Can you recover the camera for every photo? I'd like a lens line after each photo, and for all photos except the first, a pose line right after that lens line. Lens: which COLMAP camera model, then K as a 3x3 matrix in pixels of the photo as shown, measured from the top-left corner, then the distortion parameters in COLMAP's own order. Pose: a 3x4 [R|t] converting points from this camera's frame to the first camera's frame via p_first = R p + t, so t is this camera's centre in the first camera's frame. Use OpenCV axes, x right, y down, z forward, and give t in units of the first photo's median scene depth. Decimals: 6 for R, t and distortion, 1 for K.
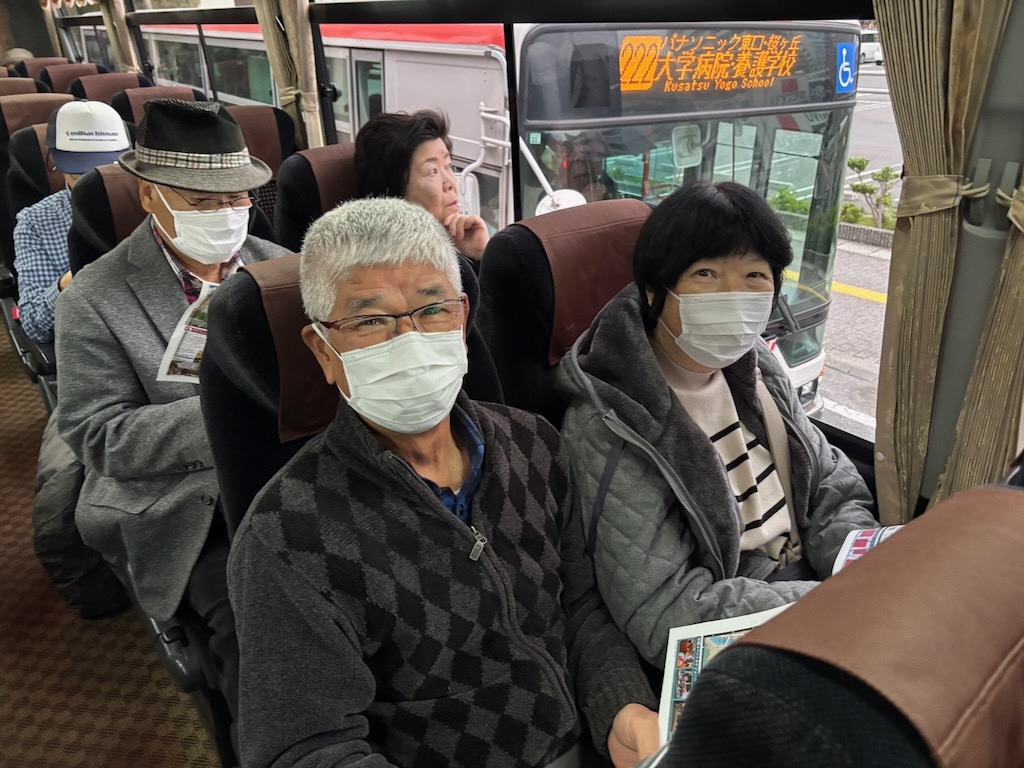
lens RADIAL K [[781.0, 0, 512.0], [0, 781.0, 384.0], [0, 0, 1]] dist [0.005466, 0.004376]
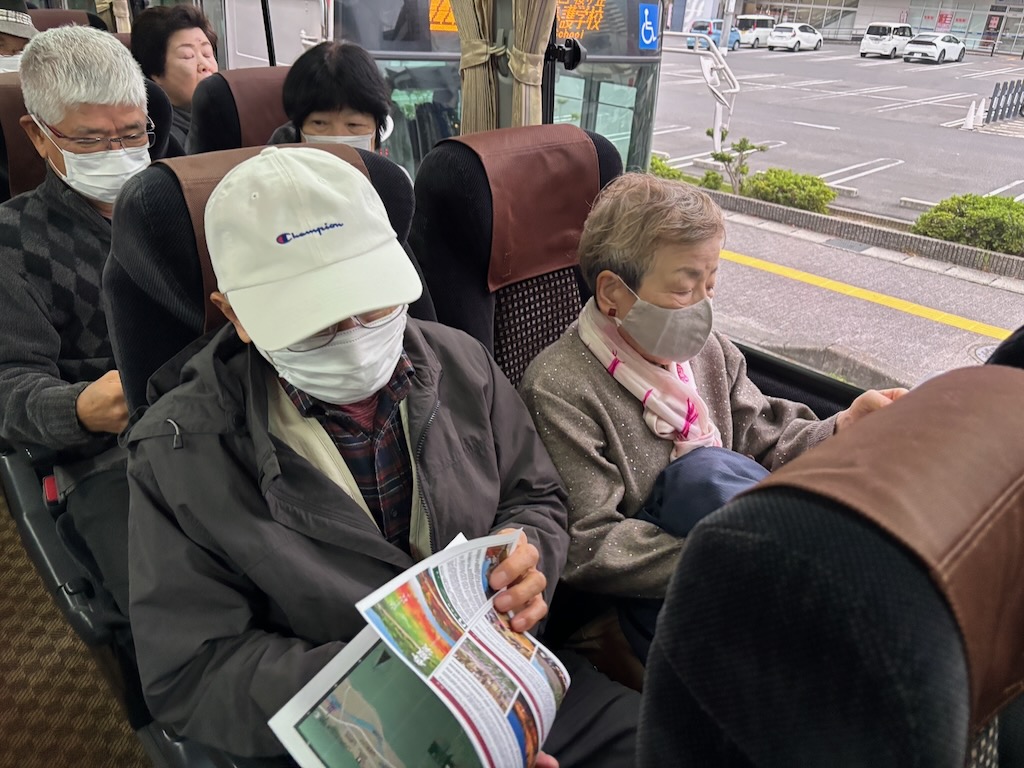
lens RADIAL K [[781.0, 0, 512.0], [0, 781.0, 384.0], [0, 0, 1]] dist [0.005466, 0.004376]
pose [[0.993634, 0.007899, 0.112380, 0.117280], [-0.011493, 0.999442, 0.031362, 0.091114], [-0.112070, -0.032454, 0.993170, -0.138020]]
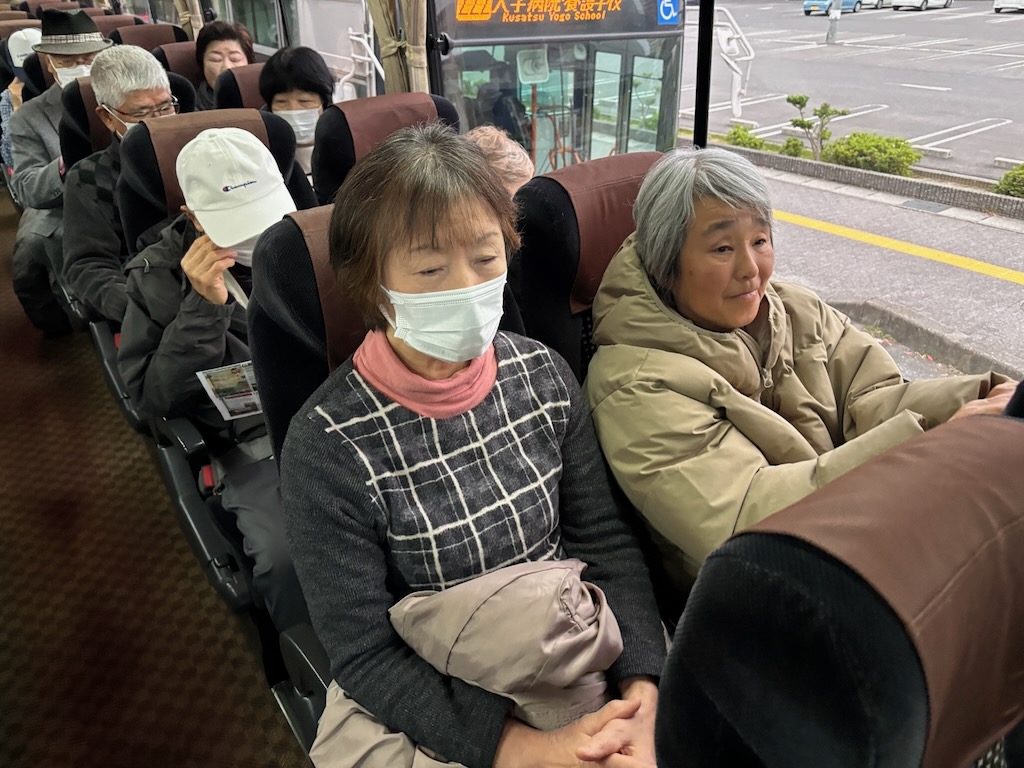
lens RADIAL K [[775.1, 0, 520.5], [0, 775.1, 380.1], [0, 0, 1]] dist [0.054595, -0.072864]
pose [[0.999564, 0.010392, -0.027642, 0.257527], [-0.008947, 0.998611, 0.051927, 0.150691], [0.028144, -0.051657, 0.998268, -0.321764]]
